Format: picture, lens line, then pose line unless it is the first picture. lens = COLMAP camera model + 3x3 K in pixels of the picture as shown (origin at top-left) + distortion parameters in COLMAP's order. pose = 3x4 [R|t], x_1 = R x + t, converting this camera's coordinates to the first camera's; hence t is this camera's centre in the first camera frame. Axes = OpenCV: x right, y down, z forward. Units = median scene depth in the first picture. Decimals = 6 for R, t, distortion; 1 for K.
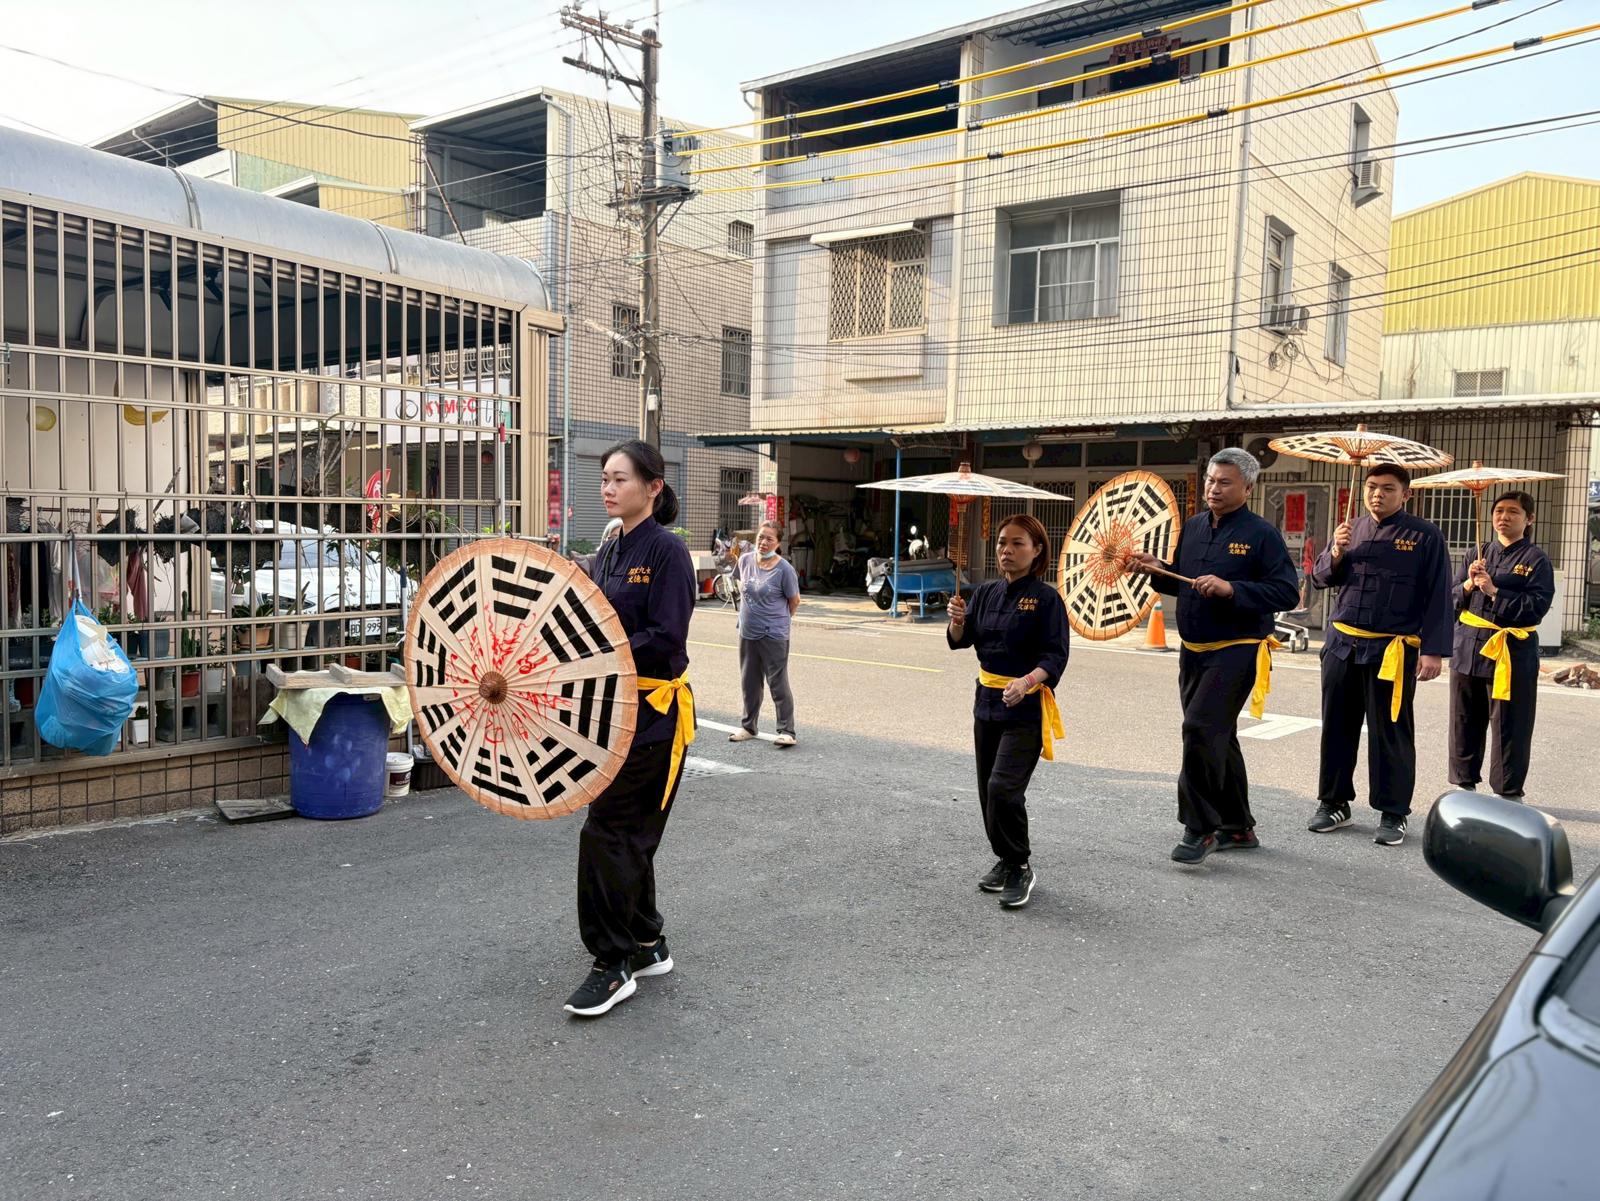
lens RADIAL K [[1207.0, 0, 805.3], [0, 1207.0, 587.7], [0, 0, 1]] dist [0.046809, -0.016514]
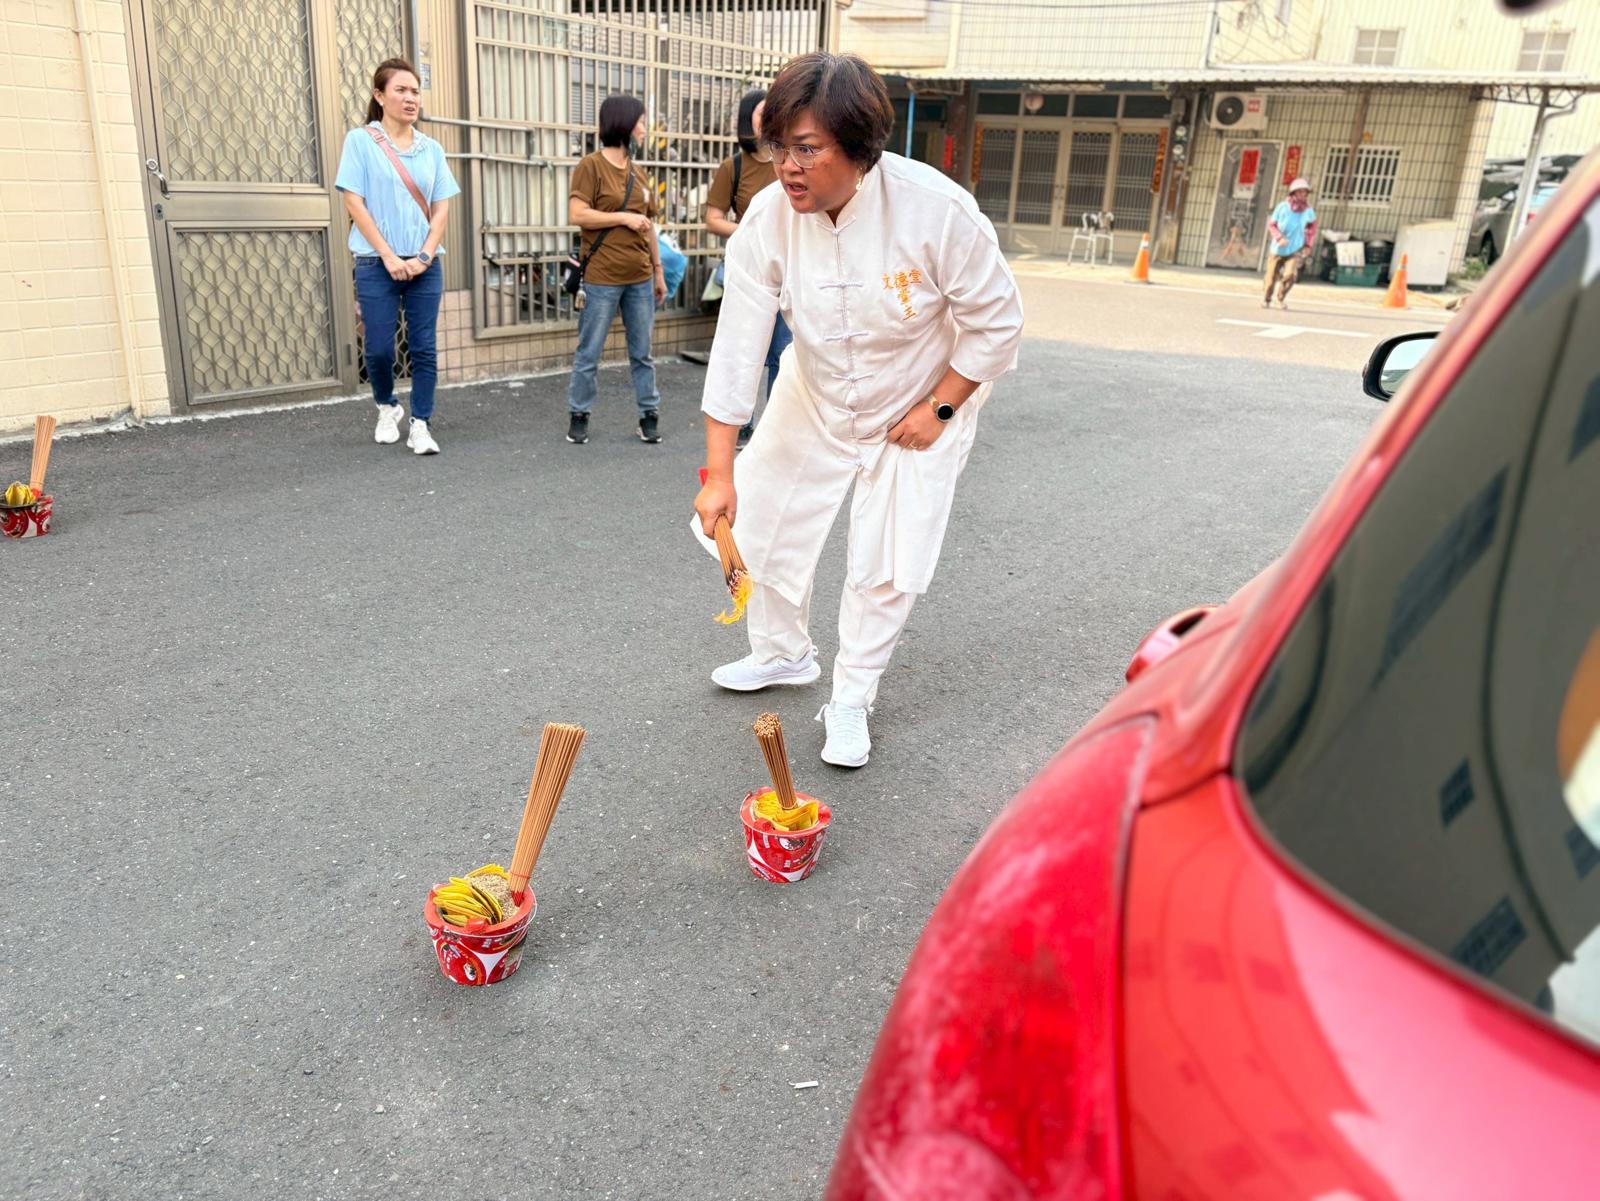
lens RADIAL K [[1207.0, 0, 792.6], [0, 1207.0, 602.4], [0, 0, 1]] dist [0.046809, -0.016514]
pose [[0.991419, -0.008144, 0.130469, -0.188181], [-0.030388, 0.956359, 0.290611, 0.011242], [-0.127142, -0.292082, 0.947905, -0.185188]]
